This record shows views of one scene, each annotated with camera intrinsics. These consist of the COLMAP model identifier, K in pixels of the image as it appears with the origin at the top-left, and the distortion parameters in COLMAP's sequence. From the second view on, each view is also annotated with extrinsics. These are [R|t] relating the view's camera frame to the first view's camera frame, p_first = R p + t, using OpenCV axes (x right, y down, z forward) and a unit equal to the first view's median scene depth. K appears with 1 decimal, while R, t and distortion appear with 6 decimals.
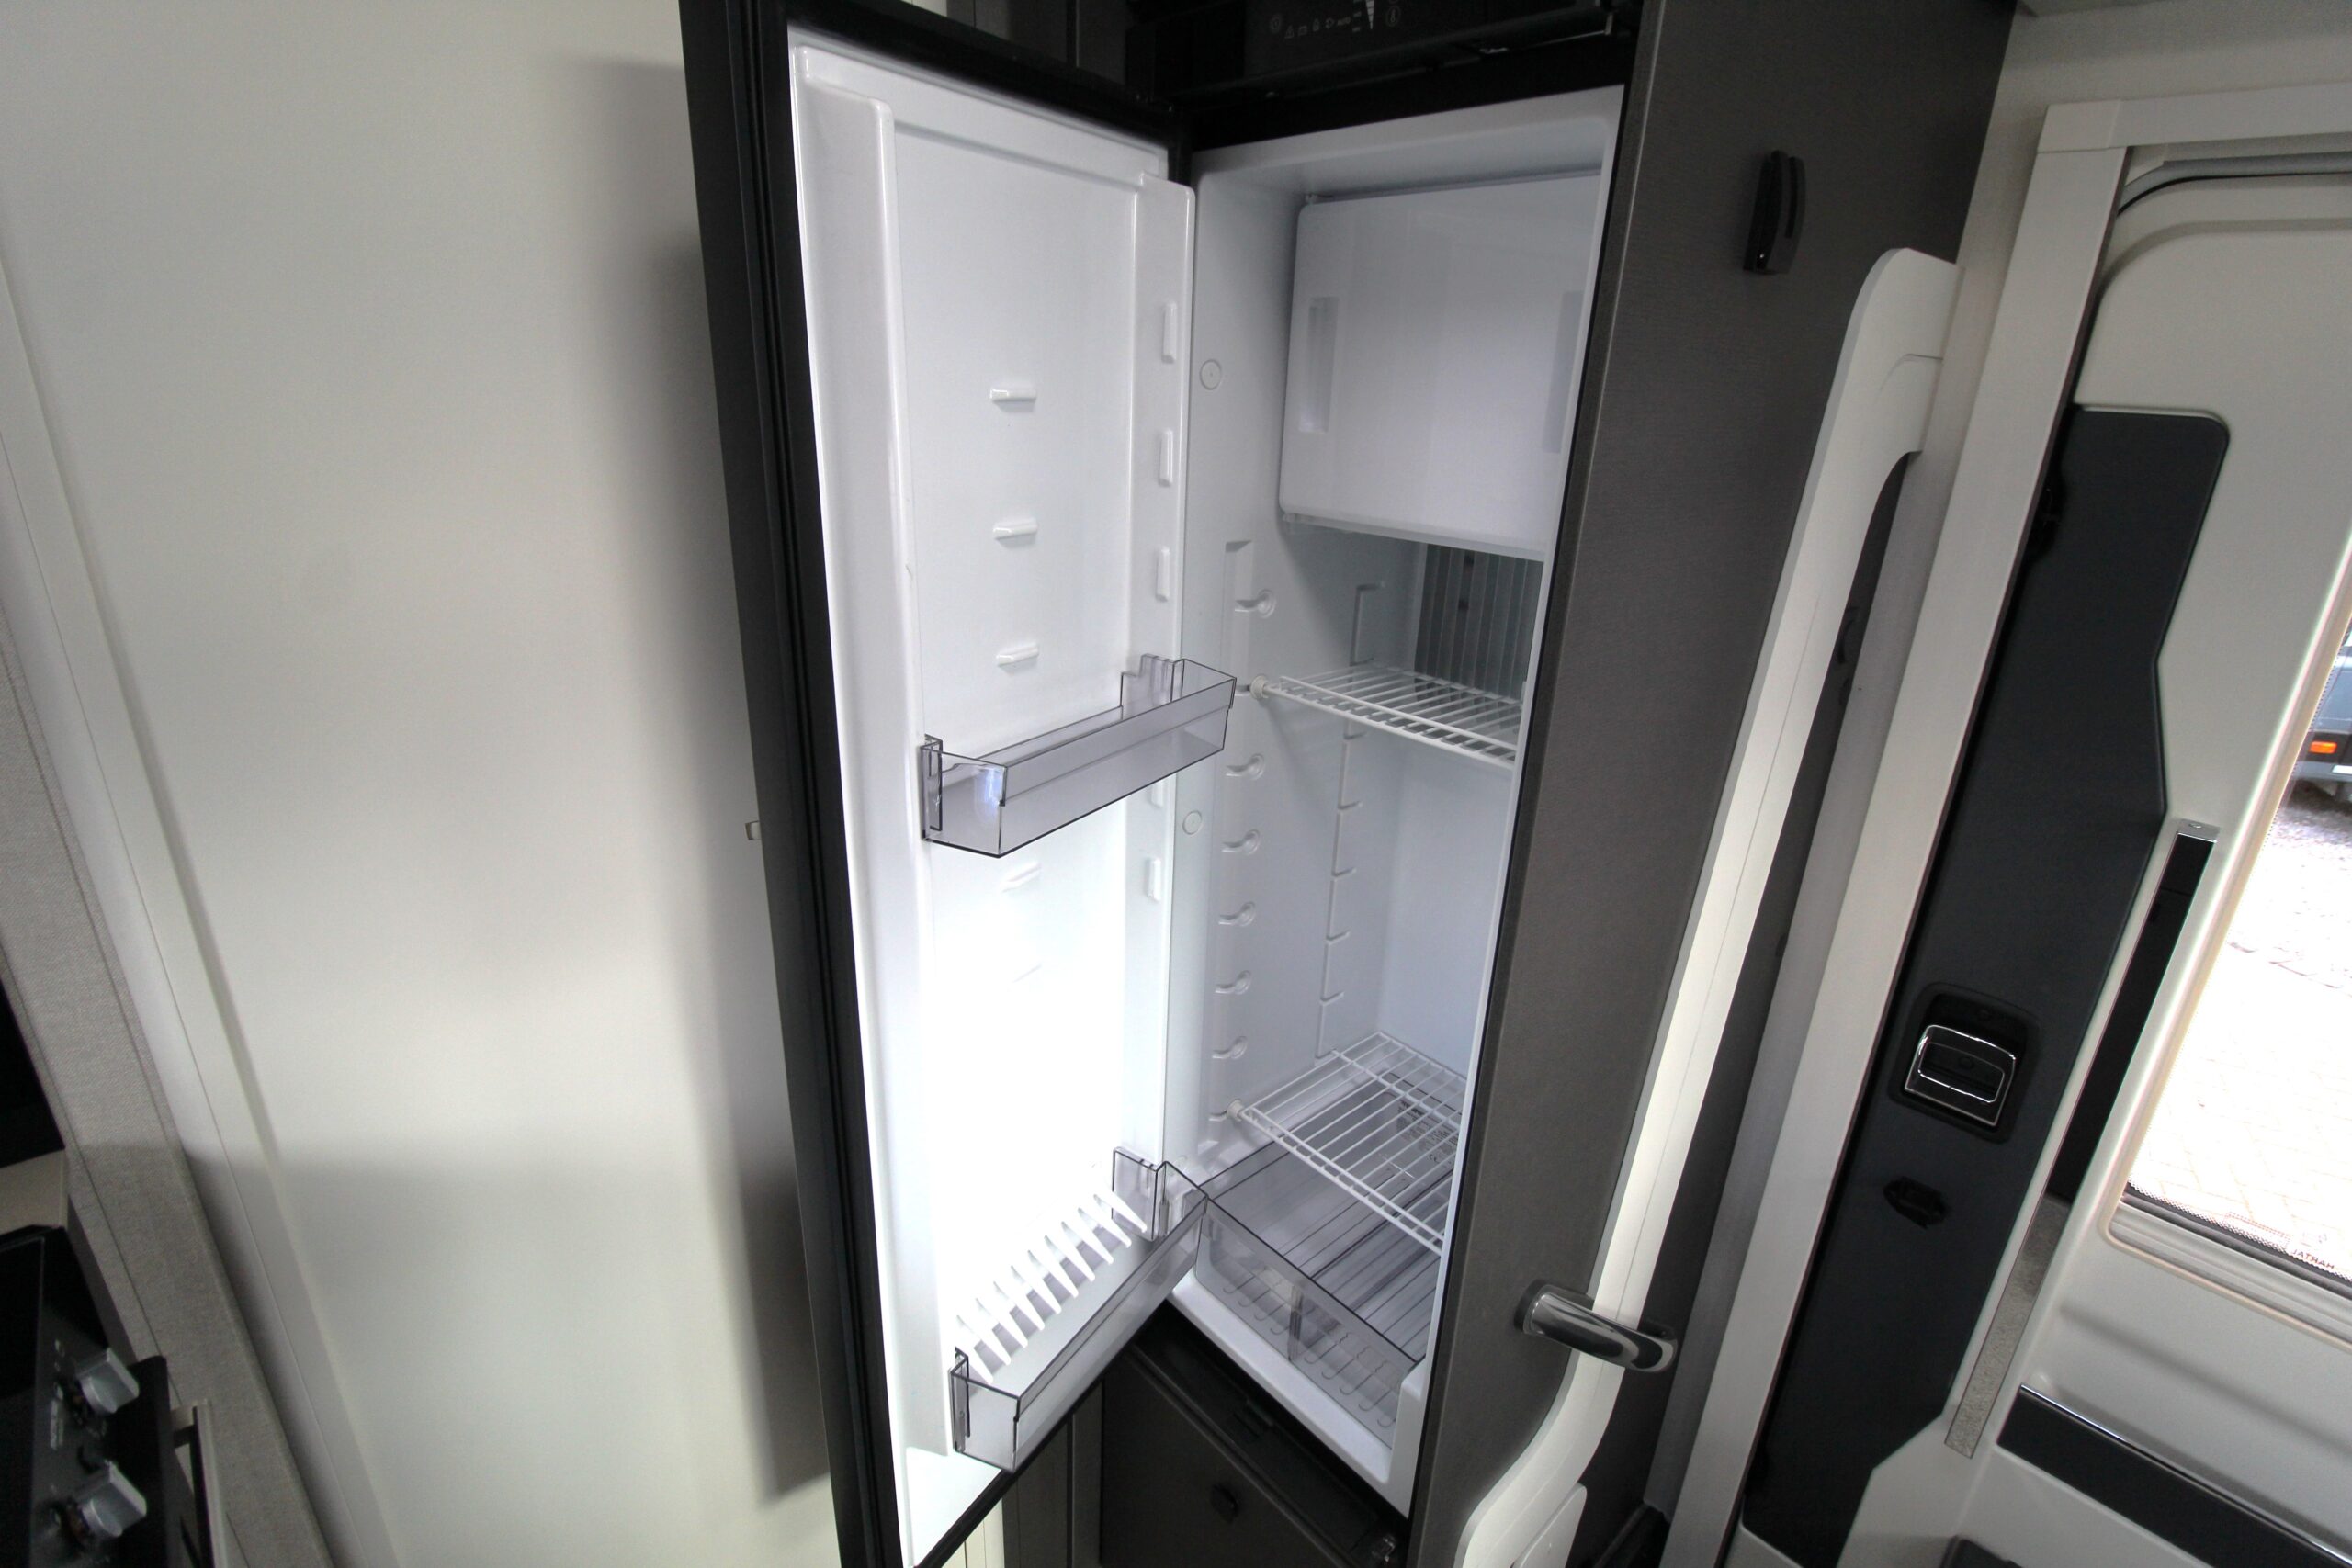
lens RADIAL K [[1092.5, 0, 1189.5], [0, 1092.5, 776.4], [0, 0, 1]] dist [0.000529, -0.012866]
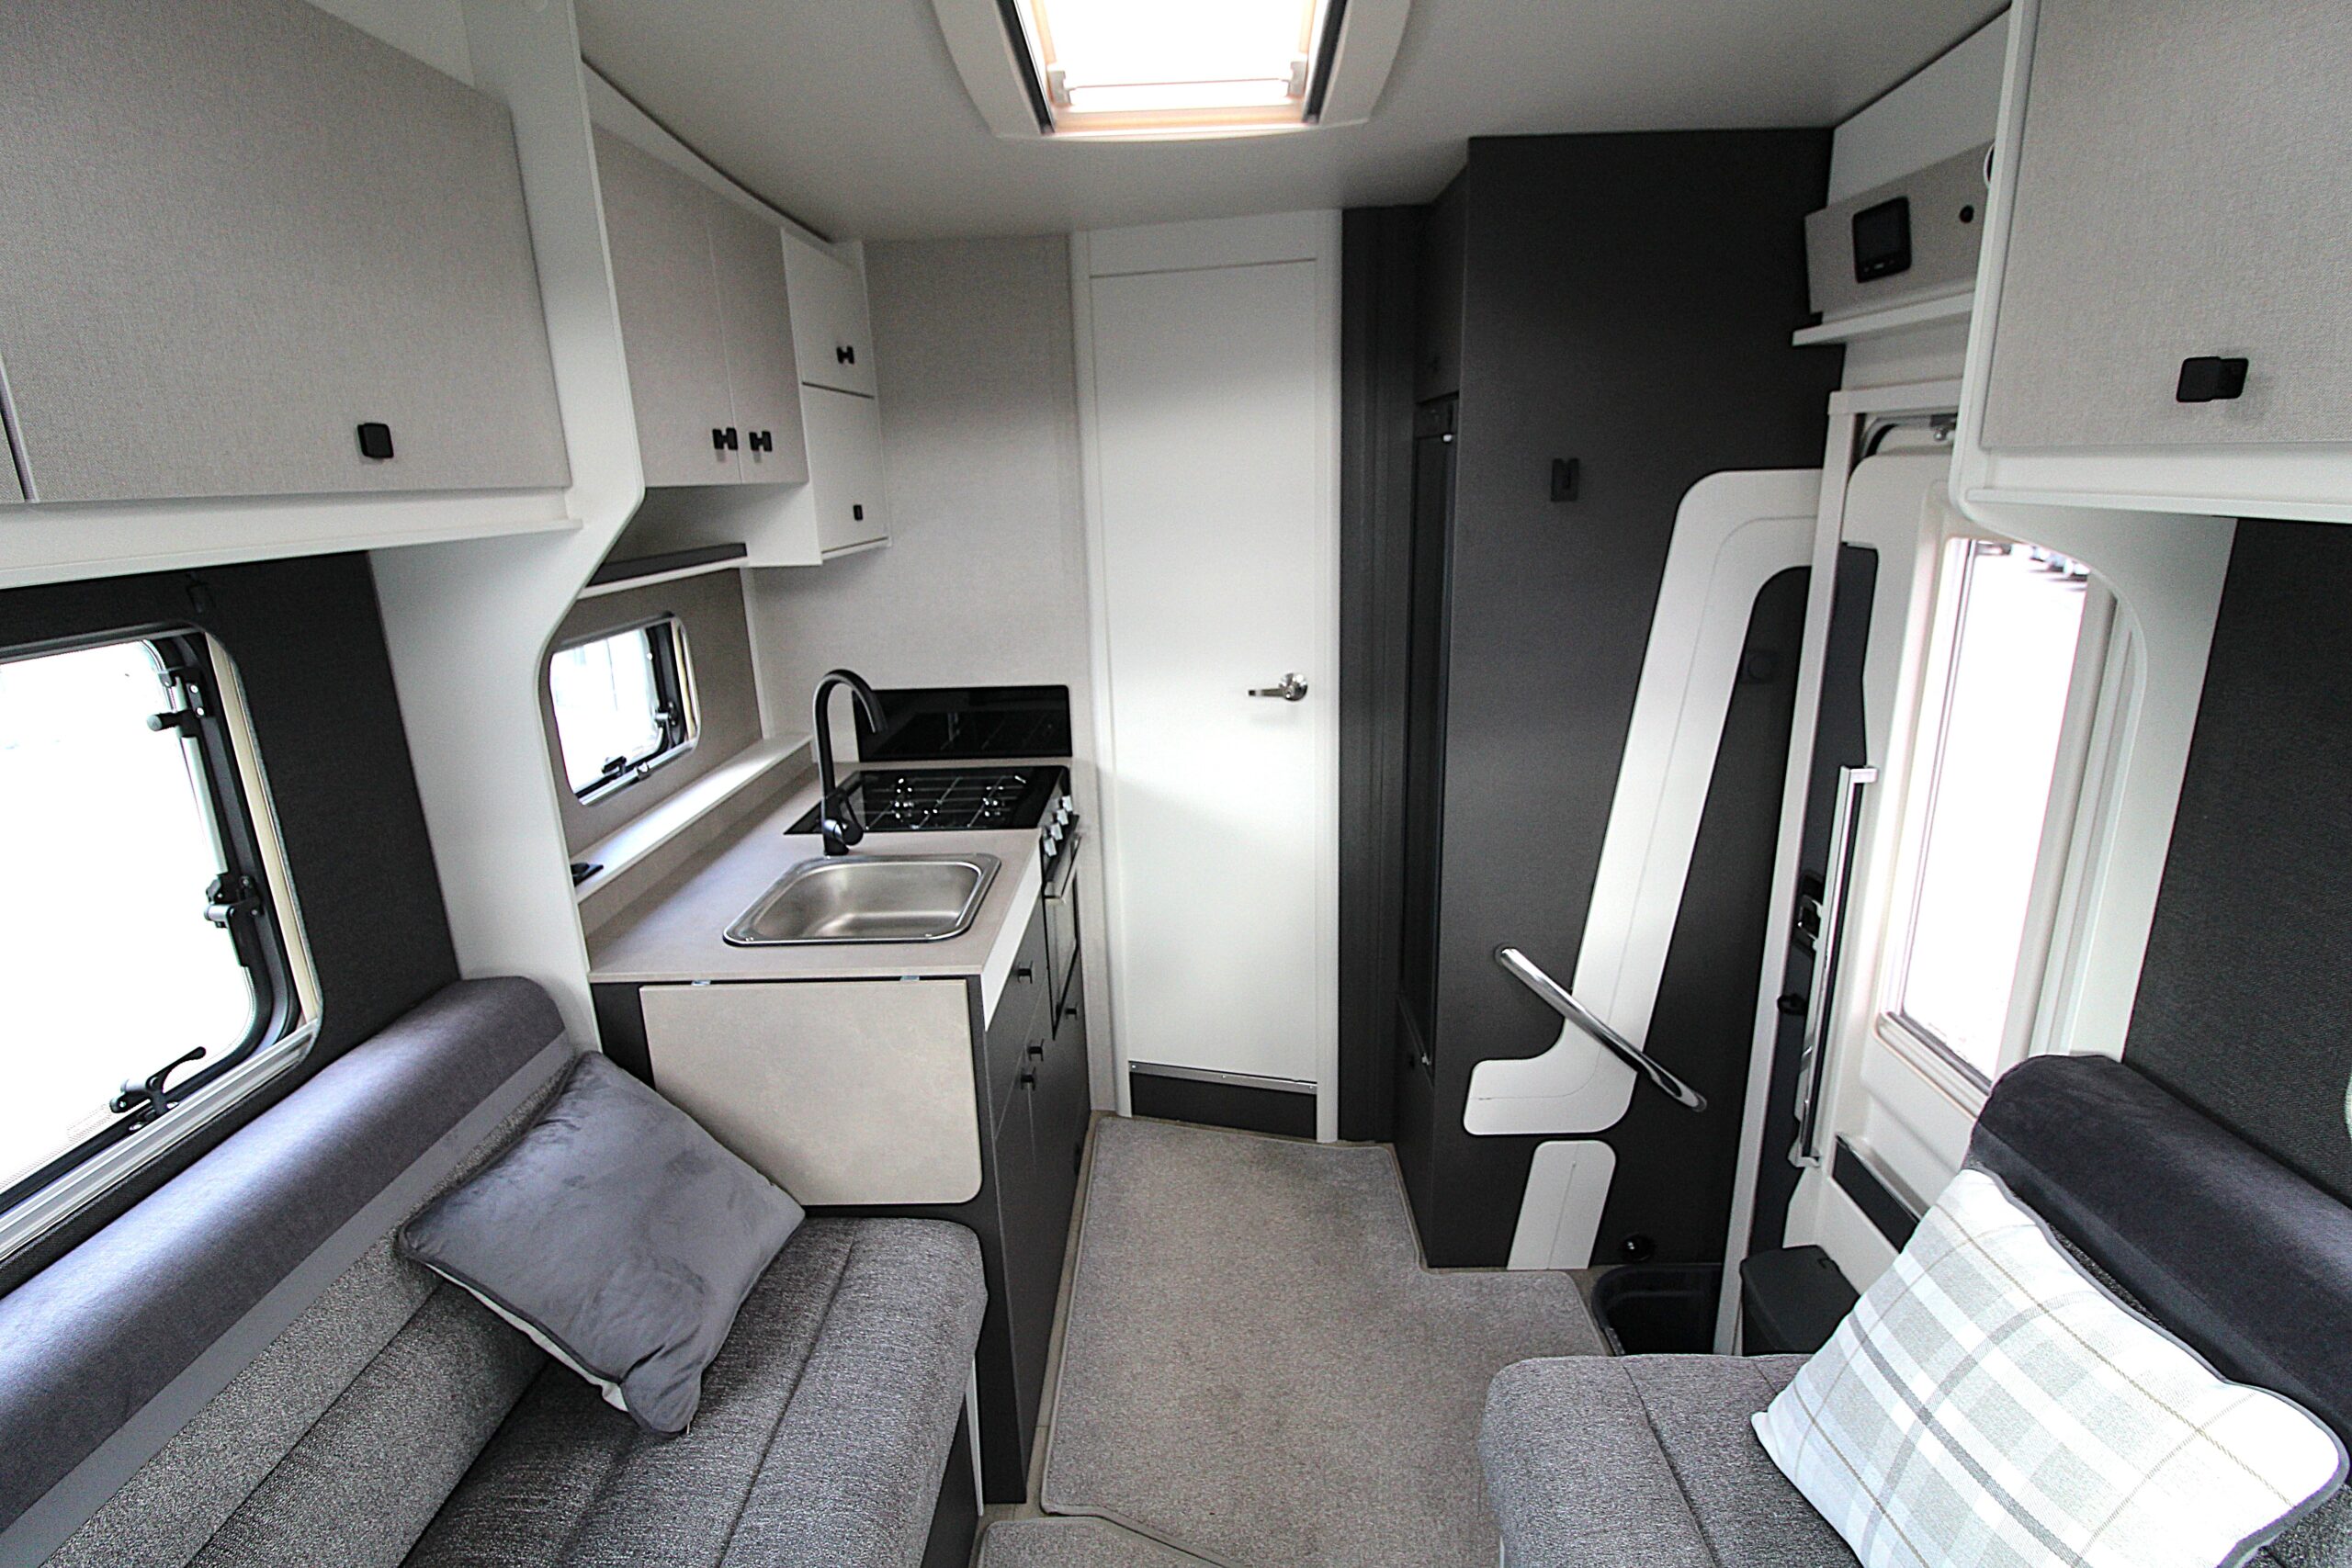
lens RADIAL K [[1092.5, 0, 1189.5], [0, 1092.5, 776.4], [0, 0, 1]] dist [0.000529, -0.012866]
pose [[0.722371, 0.136943, -0.677810, 1.382264], [-0.190715, 0.981633, -0.004927, 0.295323], [0.664686, 0.132828, 0.735221, -1.137213]]
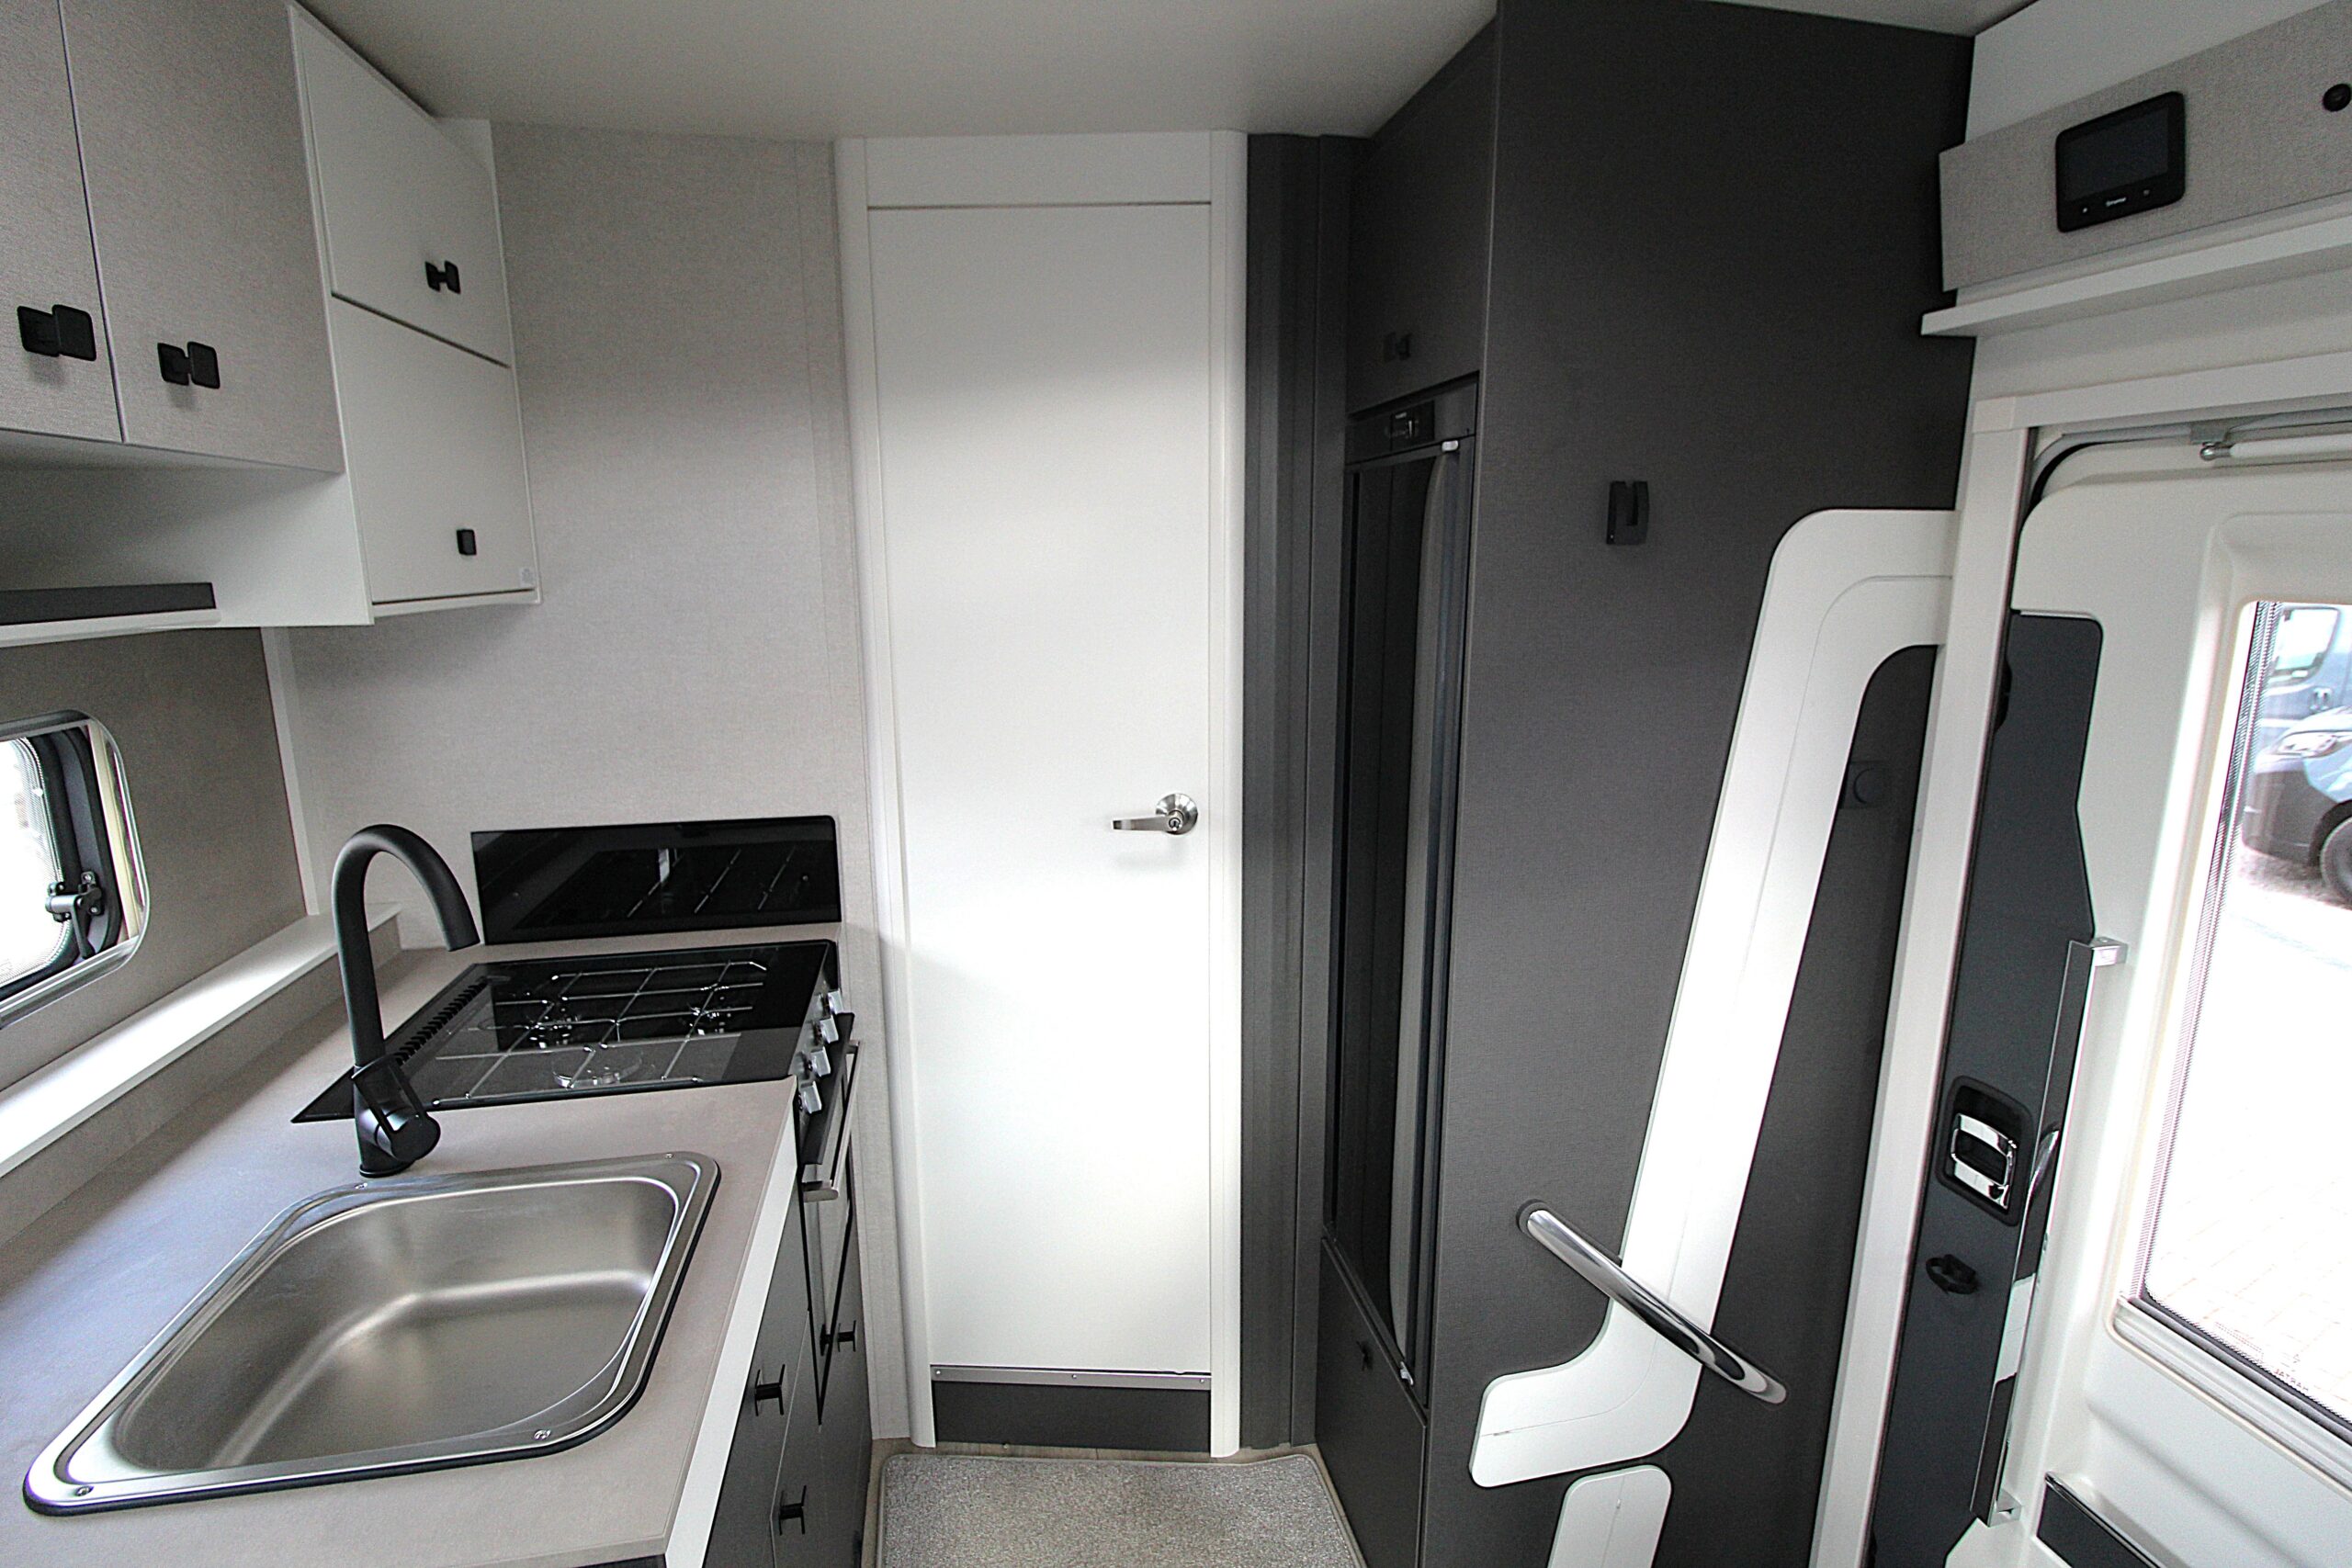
lens RADIAL K [[1092.5, 0, 1189.5], [0, 1092.5, 776.4], [0, 0, 1]] dist [0.000529, -0.012866]
pose [[0.857151, 0.070363, -0.510237, 0.671333], [-0.152615, 0.980836, -0.121119, 0.174727], [0.491936, 0.181687, 0.851463, -0.600489]]
